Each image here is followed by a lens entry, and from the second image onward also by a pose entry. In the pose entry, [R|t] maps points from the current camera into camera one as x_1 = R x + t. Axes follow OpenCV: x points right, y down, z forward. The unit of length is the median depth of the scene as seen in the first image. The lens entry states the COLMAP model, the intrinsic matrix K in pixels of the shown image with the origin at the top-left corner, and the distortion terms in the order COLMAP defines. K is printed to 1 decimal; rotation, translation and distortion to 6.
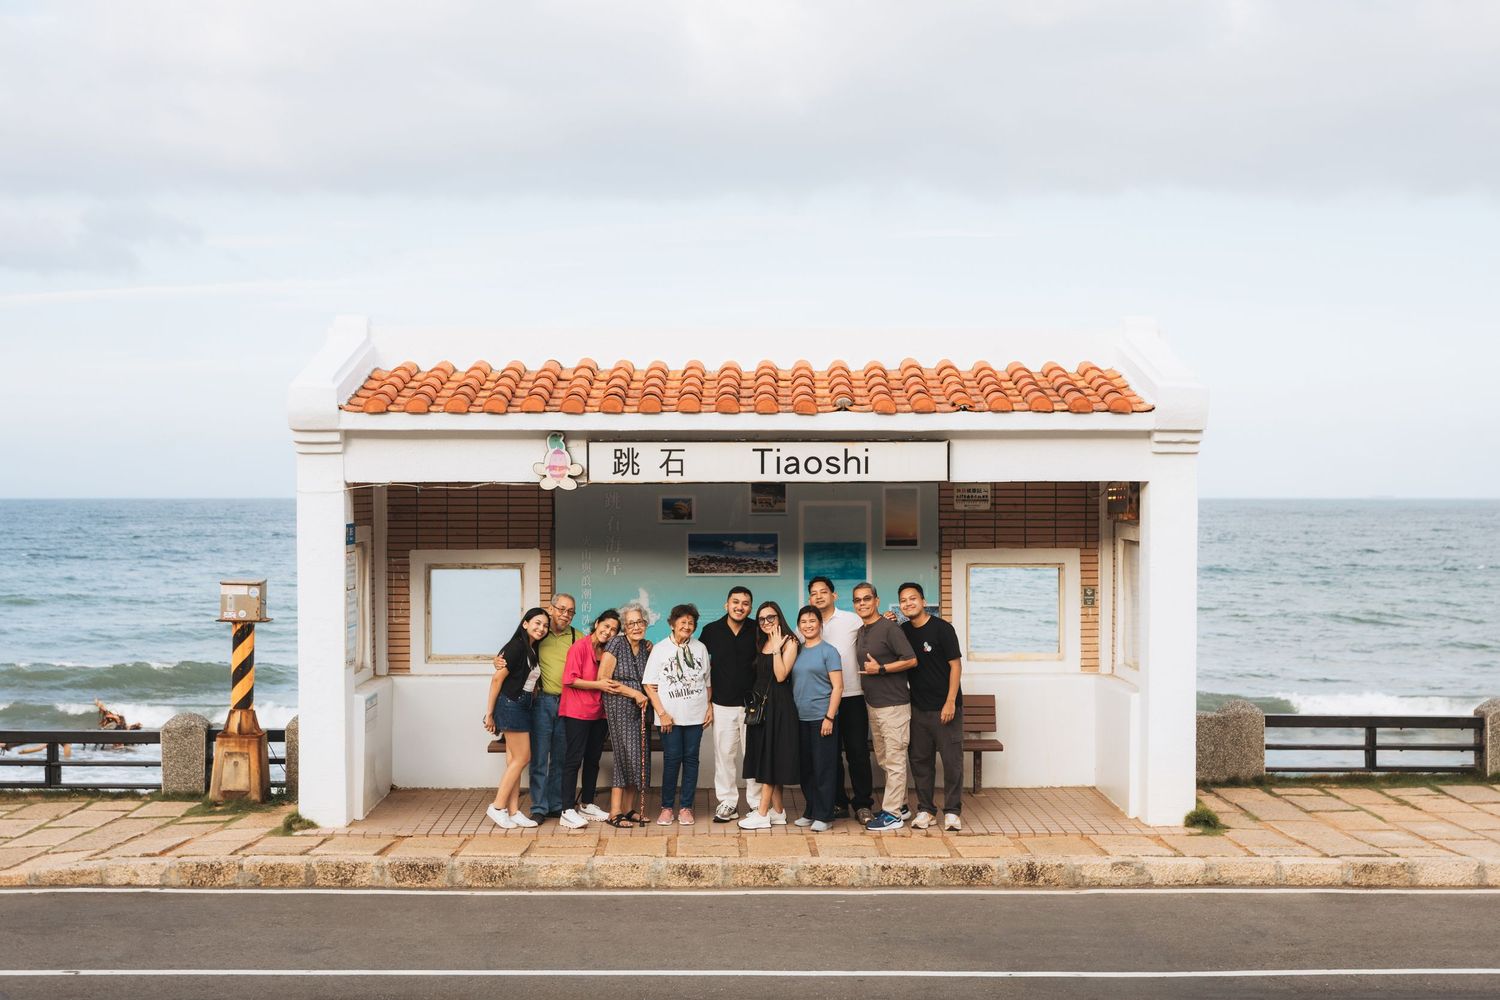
lens RADIAL K [[2067.0, 0, 762.1], [0, 2067.0, 520.2], [0, 0, 1]] dist [0.009118, 0.028406]
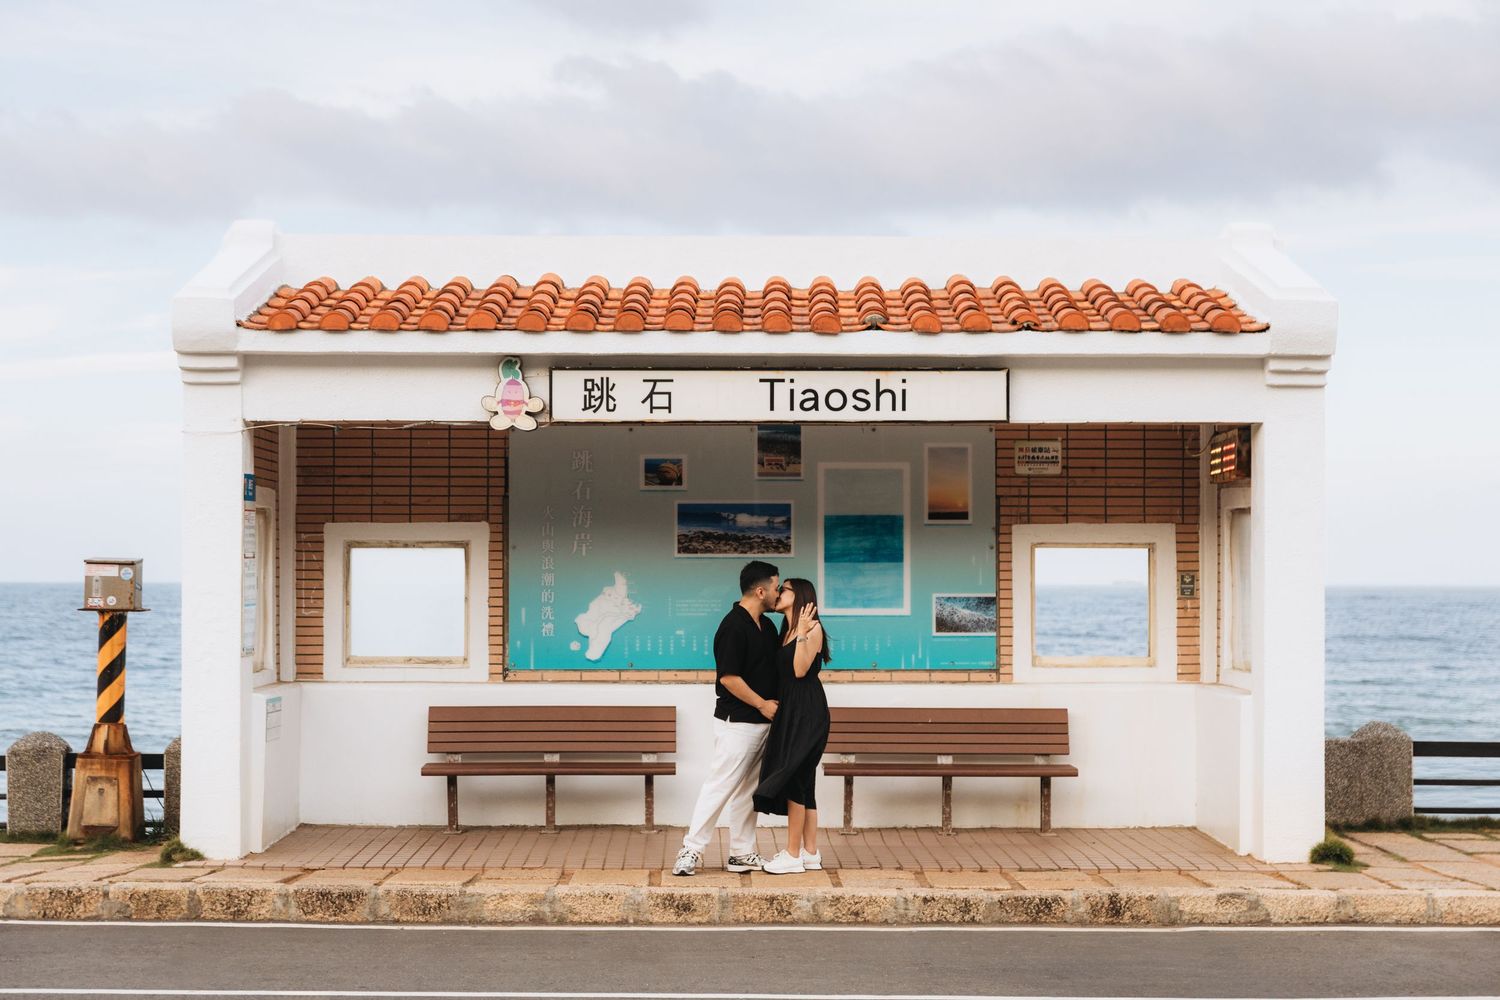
lens RADIAL K [[2629.3, 0, 750.0], [0, 2629.3, 500.0], [0, 0, 1]] dist [0.003962, 0.016022]
pose [[0.999963, 0.002061, -0.008303, 0.000263], [-0.002405, 0.999130, -0.041634, 0.052563], [0.008210, 0.041653, 0.999098, -0.001040]]
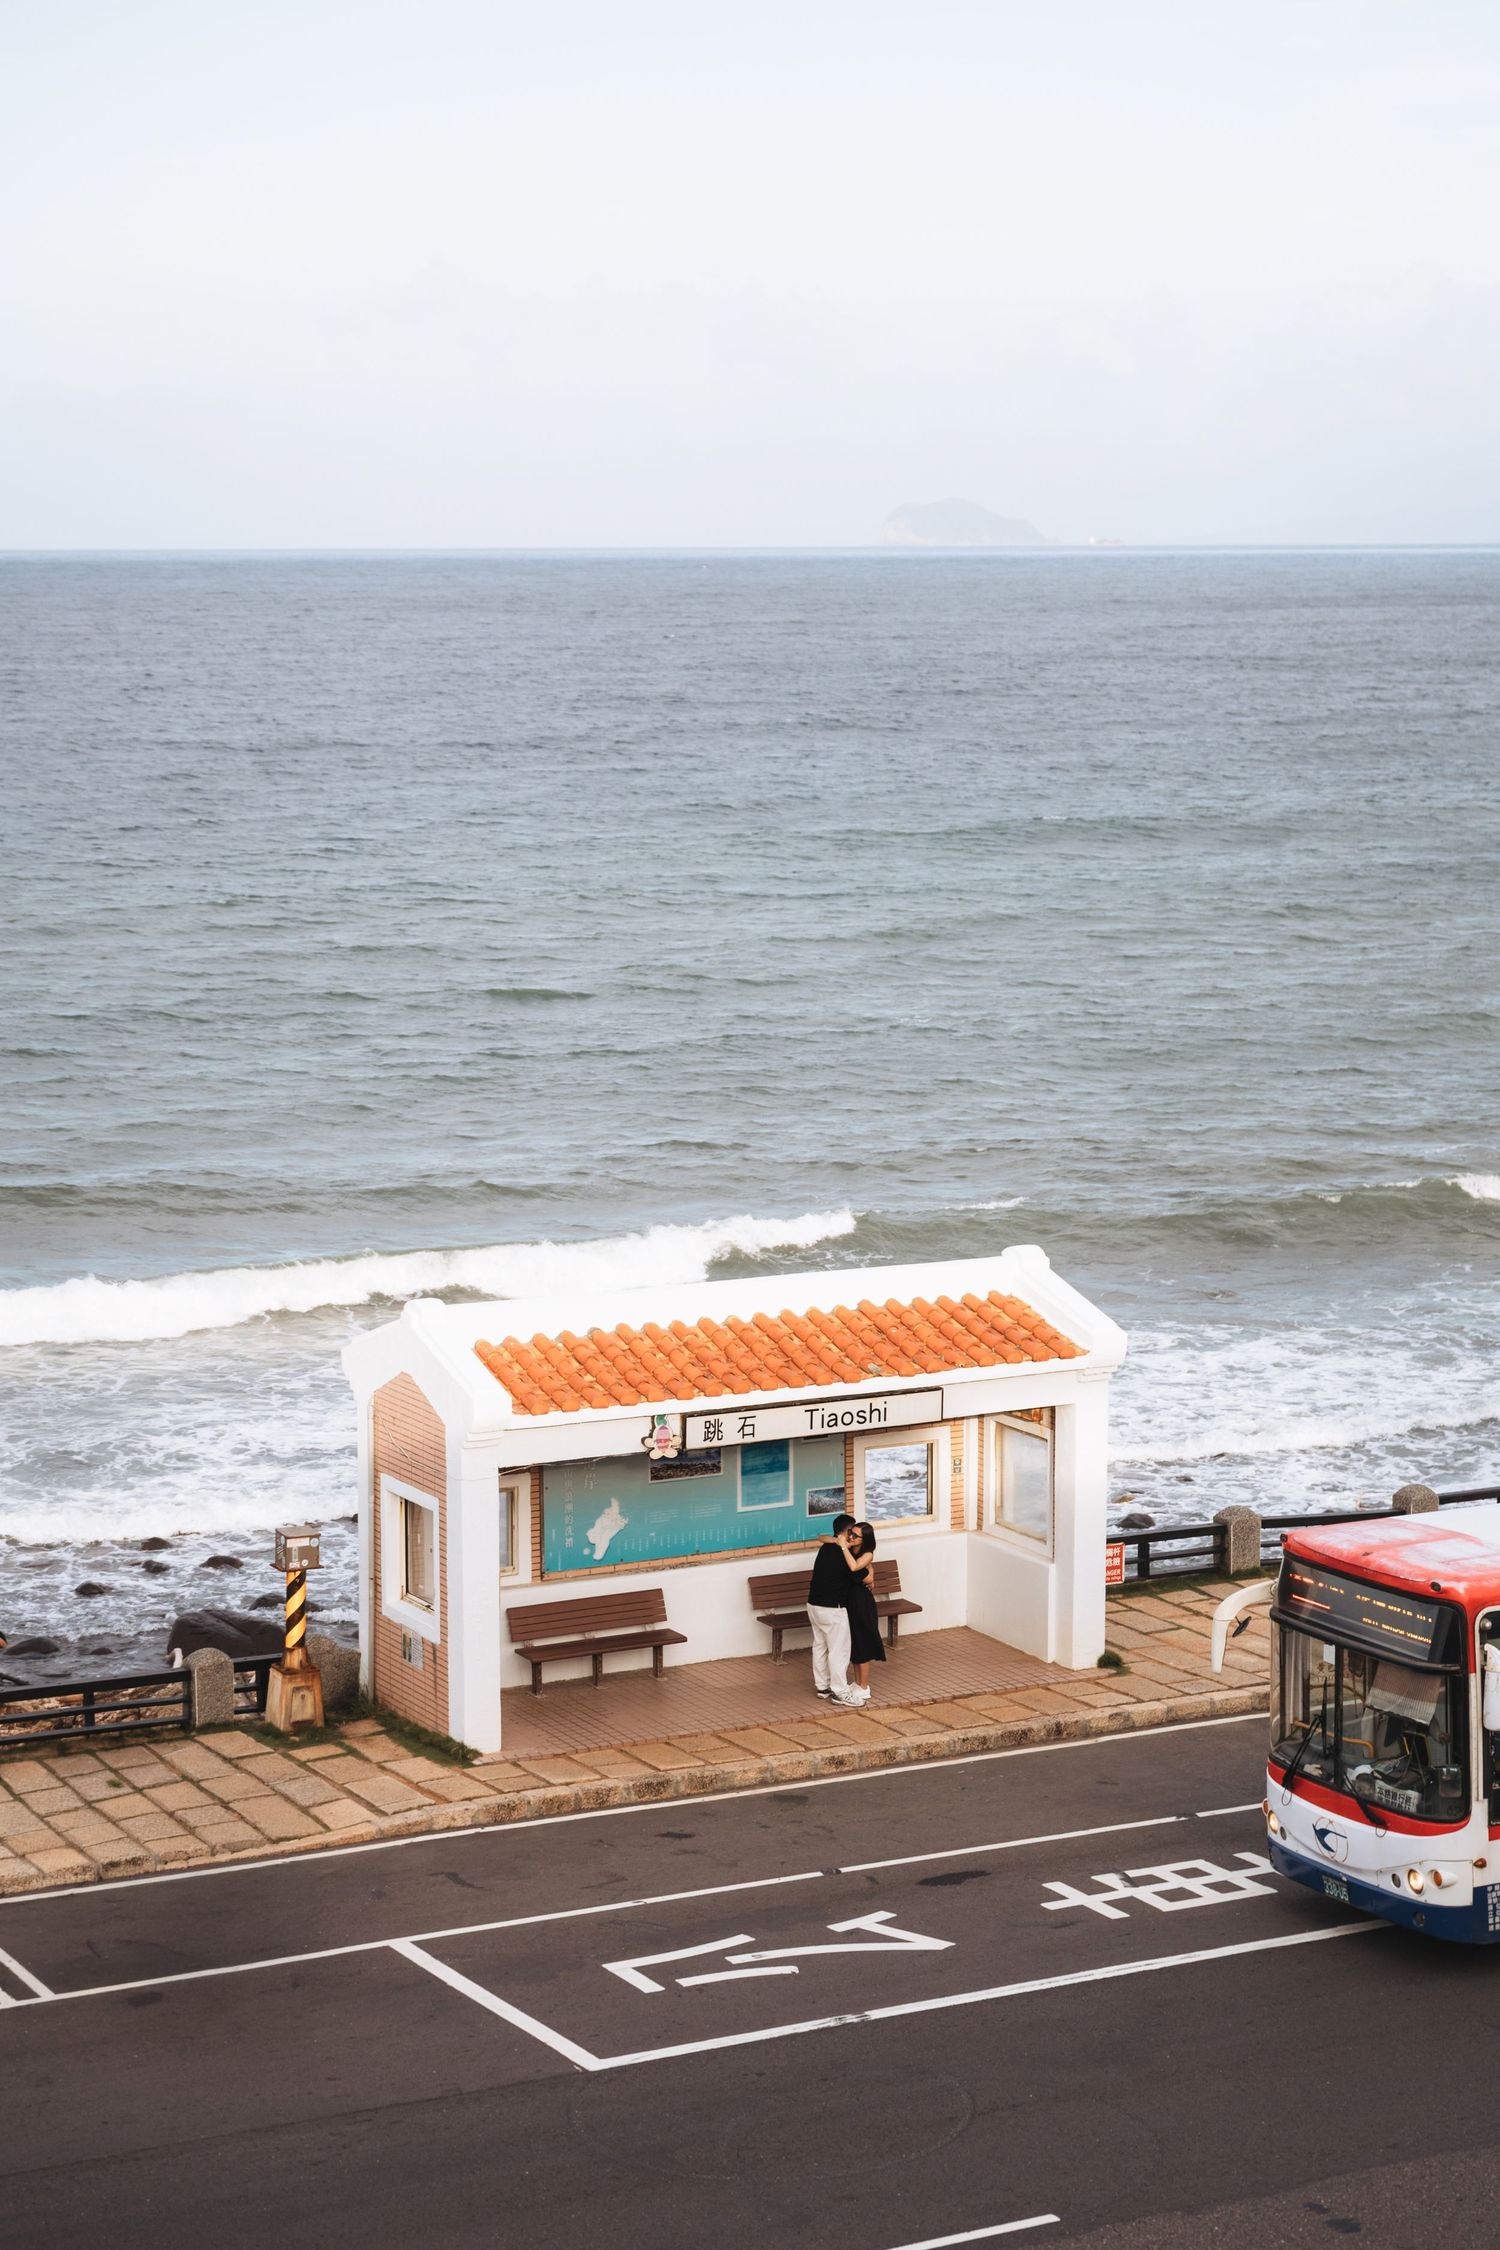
lens RADIAL K [[4237.9, 0, 750.0], [0, 4237.9, 1125.0], [0, 0, 1]] dist [0.013415, -0.075032]
pose [[0.894128, -0.060005, 0.443774, -1.123836], [0.009790, 0.993364, 0.114593, -0.484262], [-0.447705, -0.098117, 0.888782, -1.190761]]
